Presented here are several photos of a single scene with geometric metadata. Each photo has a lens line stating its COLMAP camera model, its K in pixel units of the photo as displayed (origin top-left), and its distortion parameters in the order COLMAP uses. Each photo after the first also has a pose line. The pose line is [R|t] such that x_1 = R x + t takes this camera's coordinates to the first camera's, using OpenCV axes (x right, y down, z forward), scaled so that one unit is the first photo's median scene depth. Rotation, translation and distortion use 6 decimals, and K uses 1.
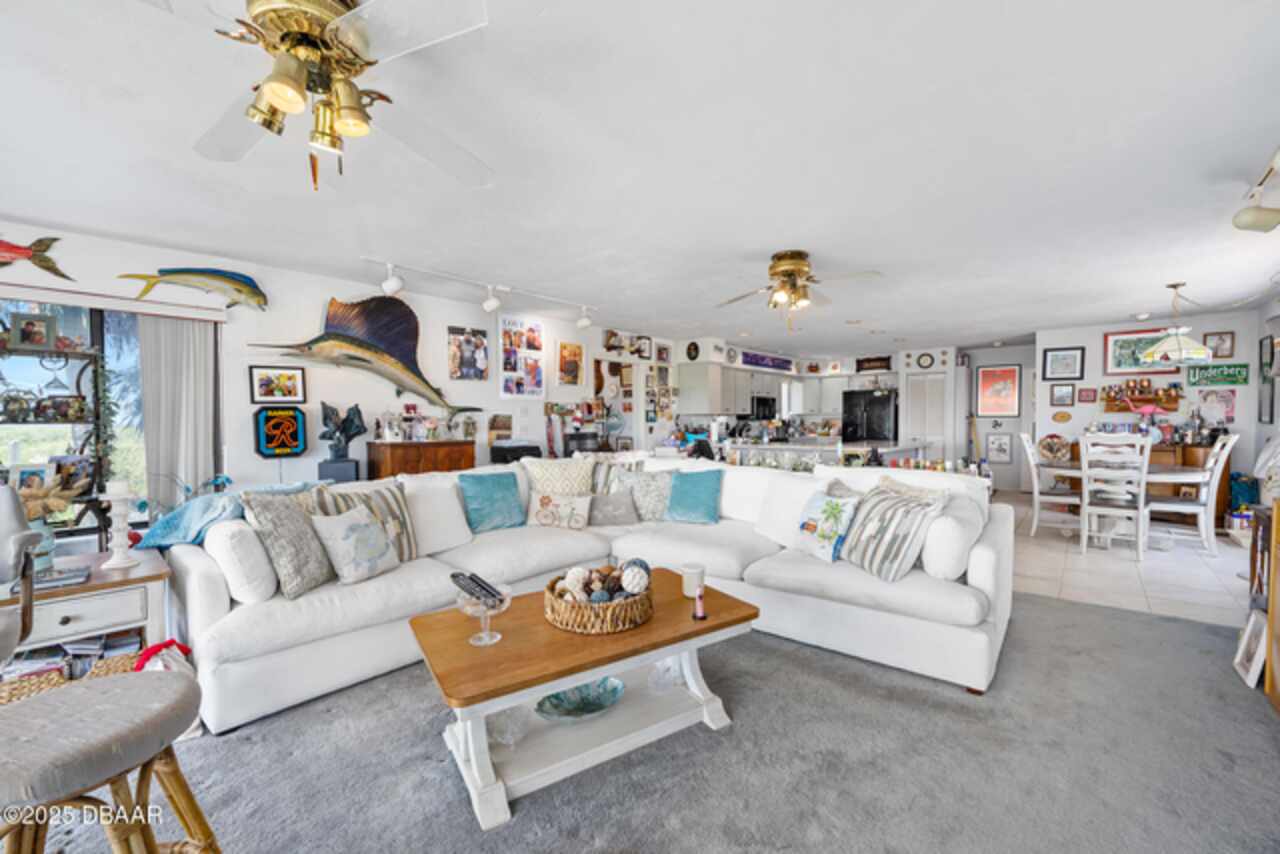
lens RADIAL K [[535.3, 0, 633.5], [0, 535.3, 434.0], [0, 0, 1]] dist [0.000268, 0.000037]
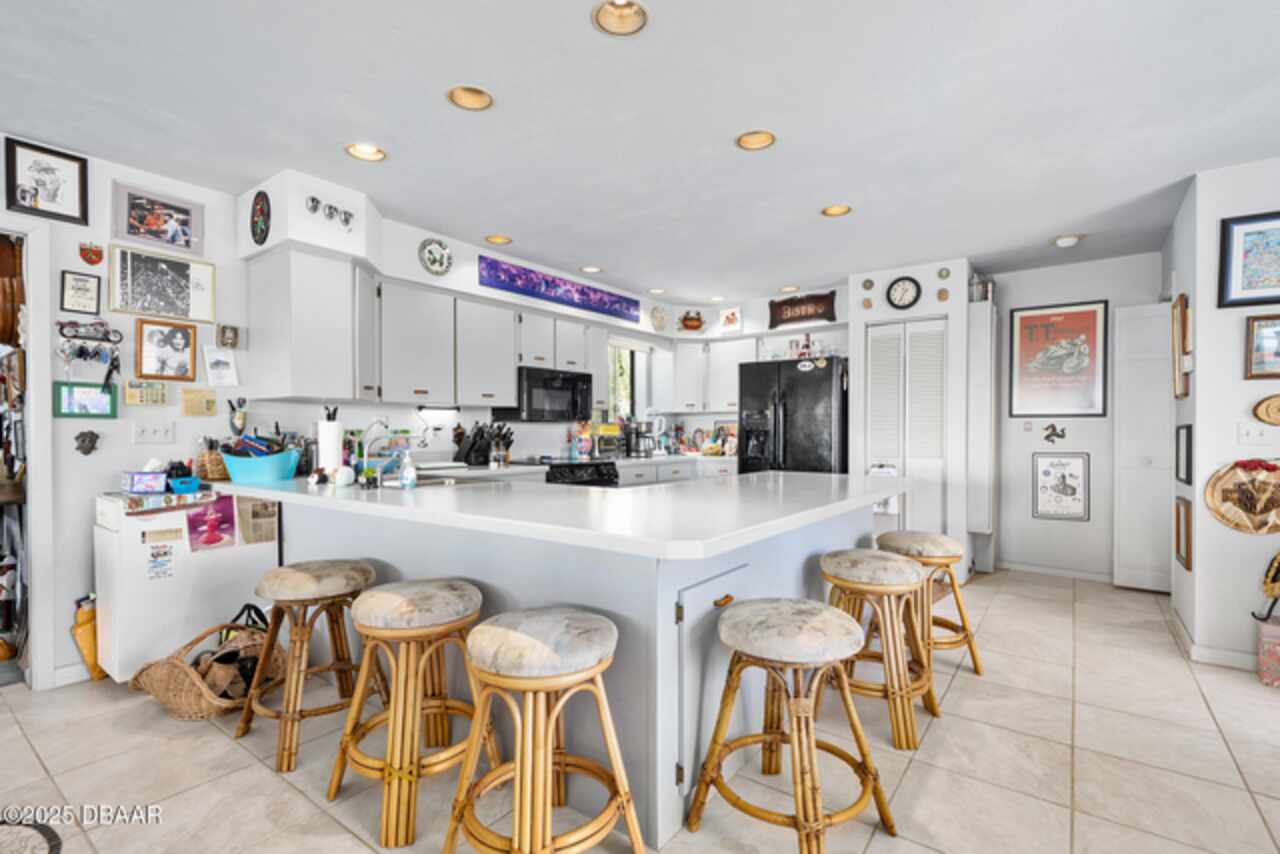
lens RADIAL K [[592.5, 0, 640.0], [0, 592.5, 427.0], [0, 0, 1]] dist [0.000484, -0.000130]
pose [[0.997292, 0.005705, 0.073318, 0.283283], [-0.003217, 0.999416, -0.034005, -0.004774], [-0.073469, 0.033677, 0.996729, 0.513473]]
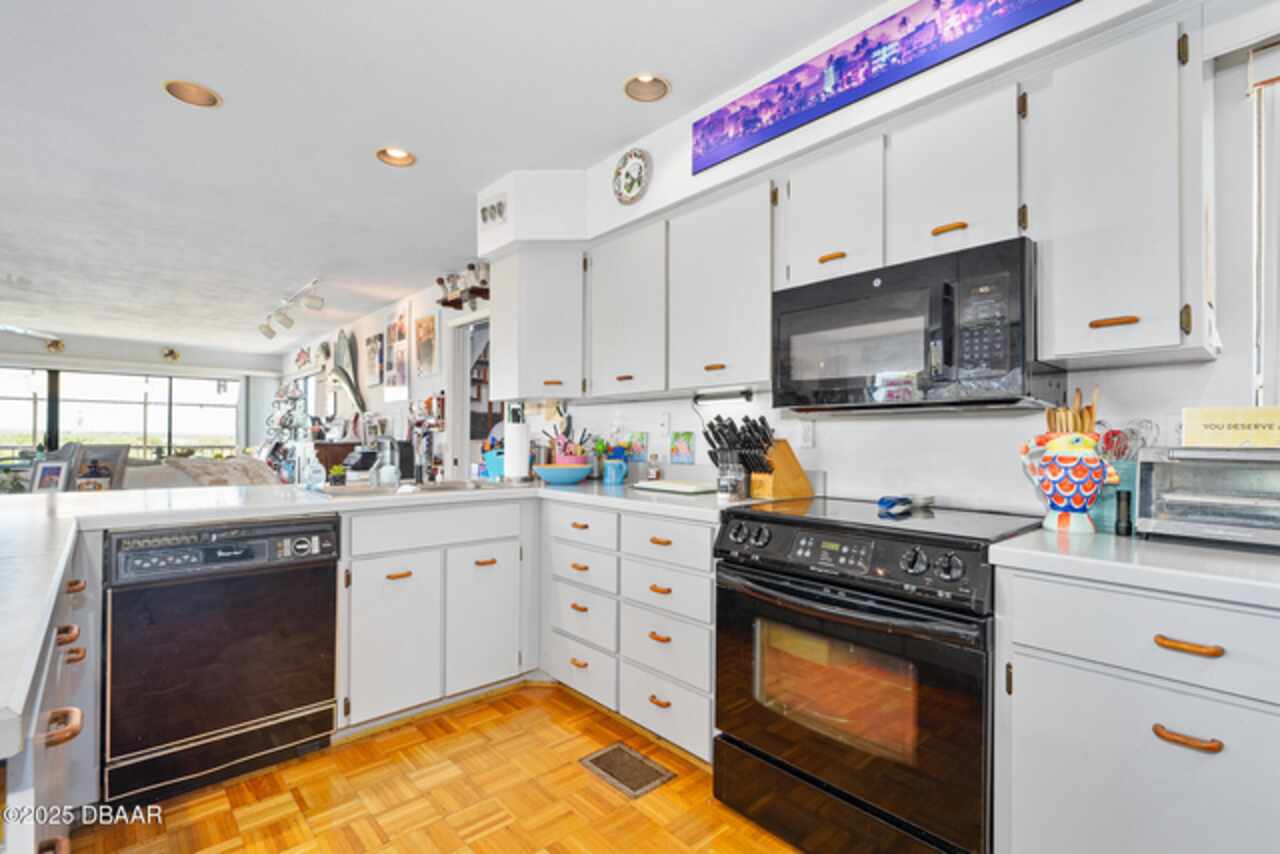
lens RADIAL K [[592.5, 0, 640.0], [0, 592.5, 427.0], [0, 0, 1]] dist [0.000484, -0.000130]
pose [[-0.122152, -0.009767, -0.992463, 0.446842], [-0.023883, 0.999691, -0.006899, -0.016460], [0.992224, 0.022860, -0.122348, 0.969539]]
